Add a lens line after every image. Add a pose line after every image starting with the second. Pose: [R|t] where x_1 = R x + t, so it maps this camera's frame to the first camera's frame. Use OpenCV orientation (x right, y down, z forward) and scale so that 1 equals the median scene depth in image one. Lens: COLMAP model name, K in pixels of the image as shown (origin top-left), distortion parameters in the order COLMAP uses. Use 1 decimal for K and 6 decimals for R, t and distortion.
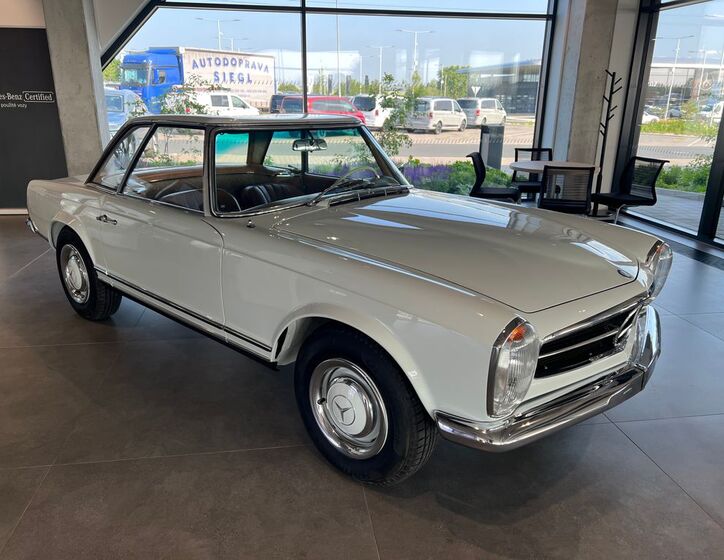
lens RADIAL K [[563.4, 0, 362.0], [0, 563.4, 280.0], [0, 0, 1]] dist [0.057728, -0.060375]
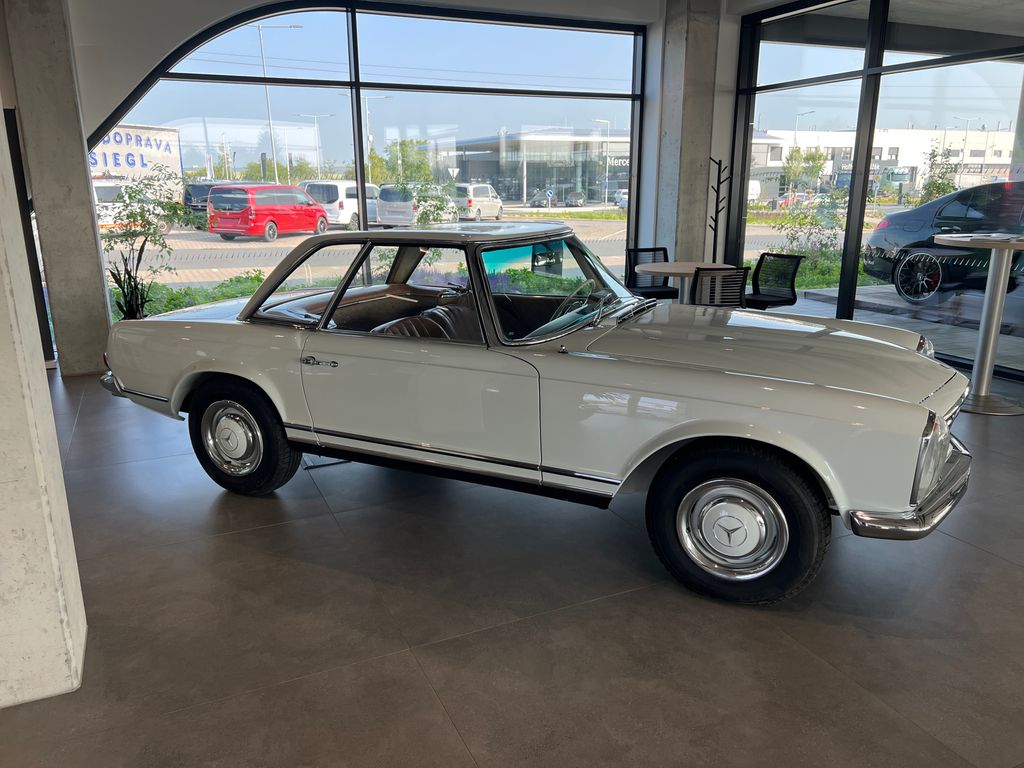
lens RADIAL K [[772.9, 0, 512.0], [0, 772.9, 384.0], [0, 0, 1]] dist [0.049599, -0.039167]
pose [[0.958865, -0.089073, 0.269524, -0.223710], [0.103909, 0.993731, -0.041261, -0.000535], [-0.264159, 0.067570, 0.962109, -0.058164]]
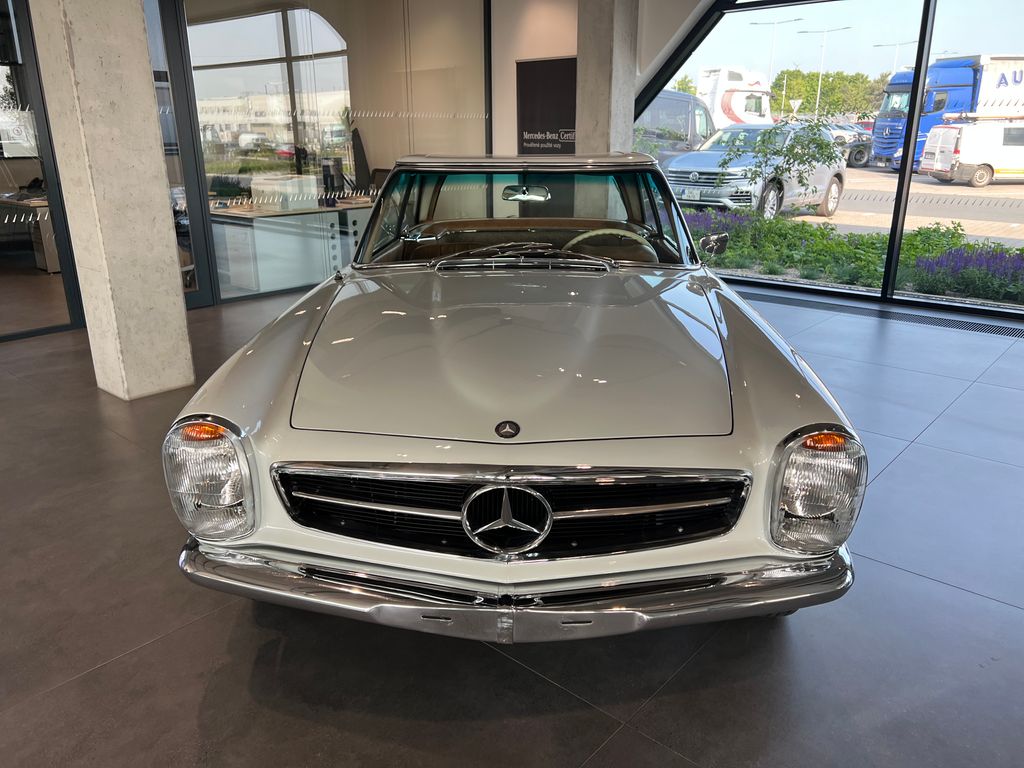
lens RADIAL K [[772.9, 0, 512.0], [0, 772.9, 384.0], [0, 0, 1]] dist [0.049599, -0.039167]
pose [[0.638156, 0.226199, -0.735928, 0.325839], [-0.227029, 0.968651, 0.100863, -0.043722], [0.735673, 0.102711, 0.669504, 0.151163]]
